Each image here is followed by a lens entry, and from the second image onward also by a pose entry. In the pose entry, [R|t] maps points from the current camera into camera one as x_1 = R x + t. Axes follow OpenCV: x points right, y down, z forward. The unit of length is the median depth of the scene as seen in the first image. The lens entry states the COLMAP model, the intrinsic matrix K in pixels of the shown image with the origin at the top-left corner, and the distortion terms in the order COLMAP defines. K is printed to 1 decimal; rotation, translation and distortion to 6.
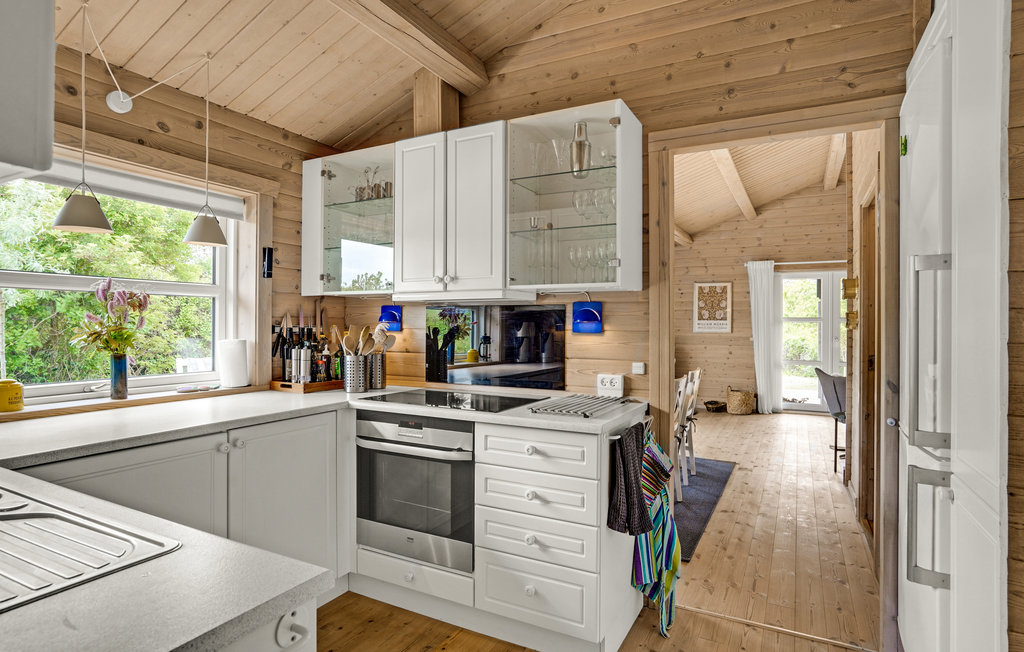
lens RADIAL K [[548.1, 0, 509.2], [0, 548.1, 326.1], [0, 0, 1]] dist [-0.005683, -0.000494]
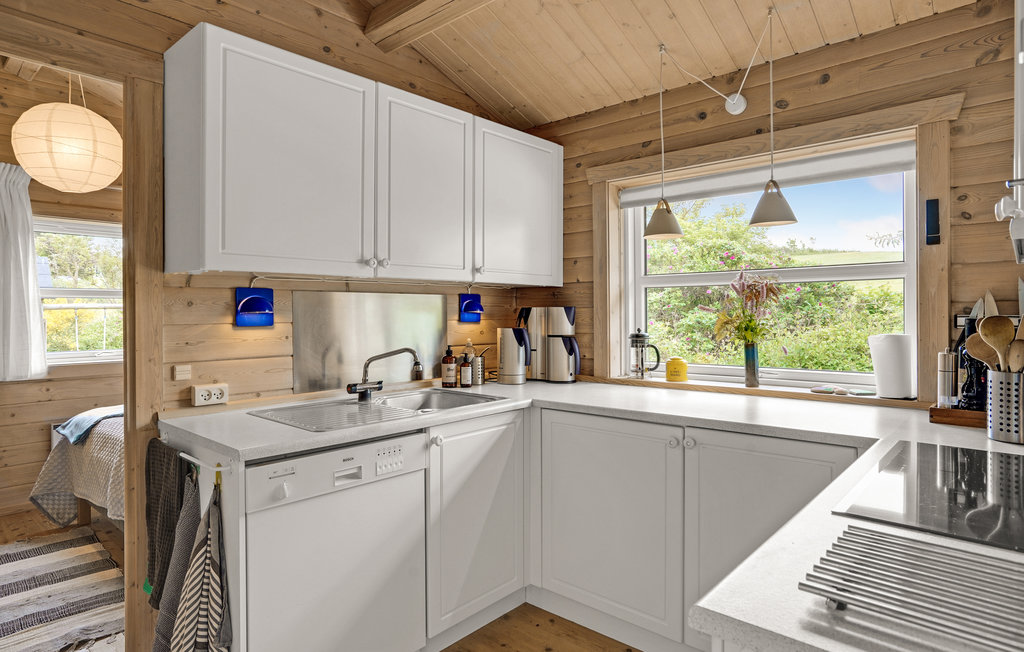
lens RADIAL K [[566.0, 0, 517.1], [0, 566.0, 320.1], [0, 0, 1]] dist [-0.000288, -0.000320]
pose [[-0.216382, 0.004432, -0.976299, 0.435517], [0.002576, 0.999989, 0.003969, 0.001490], [0.976305, -0.001656, -0.216391, 0.801138]]
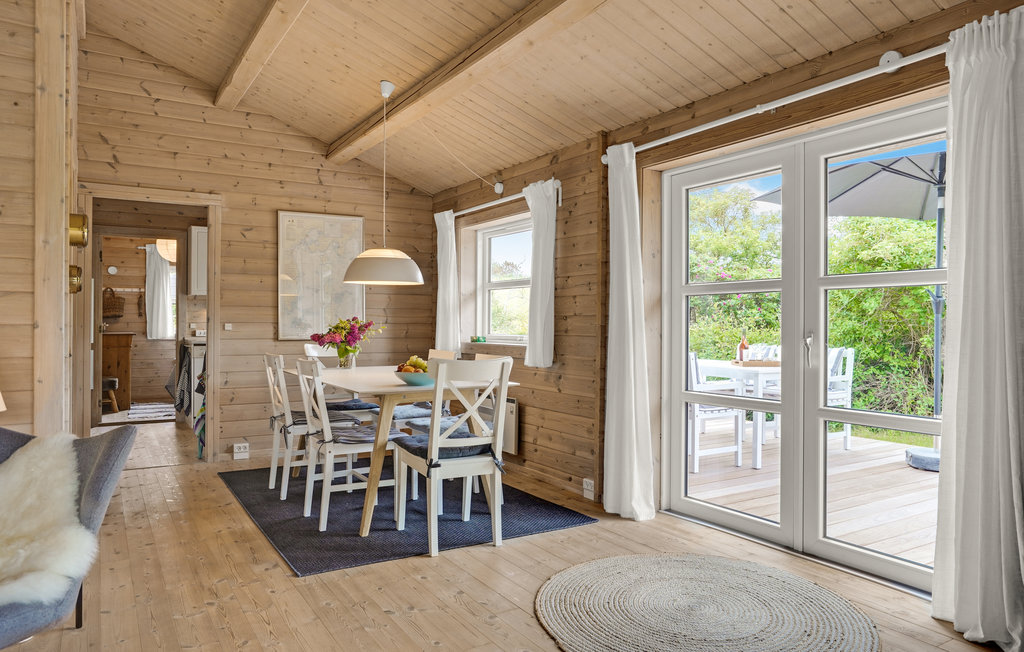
lens RADIAL K [[698.9, 0, 509.2], [0, 698.9, 324.9], [0, 0, 1]] dist [0.003763, 0.001131]
pose [[-0.512730, -0.002381, -0.858547, 0.701887], [-0.003130, 0.999995, -0.000904, 0.015562], [0.858544, 0.002224, -0.512735, 1.252808]]
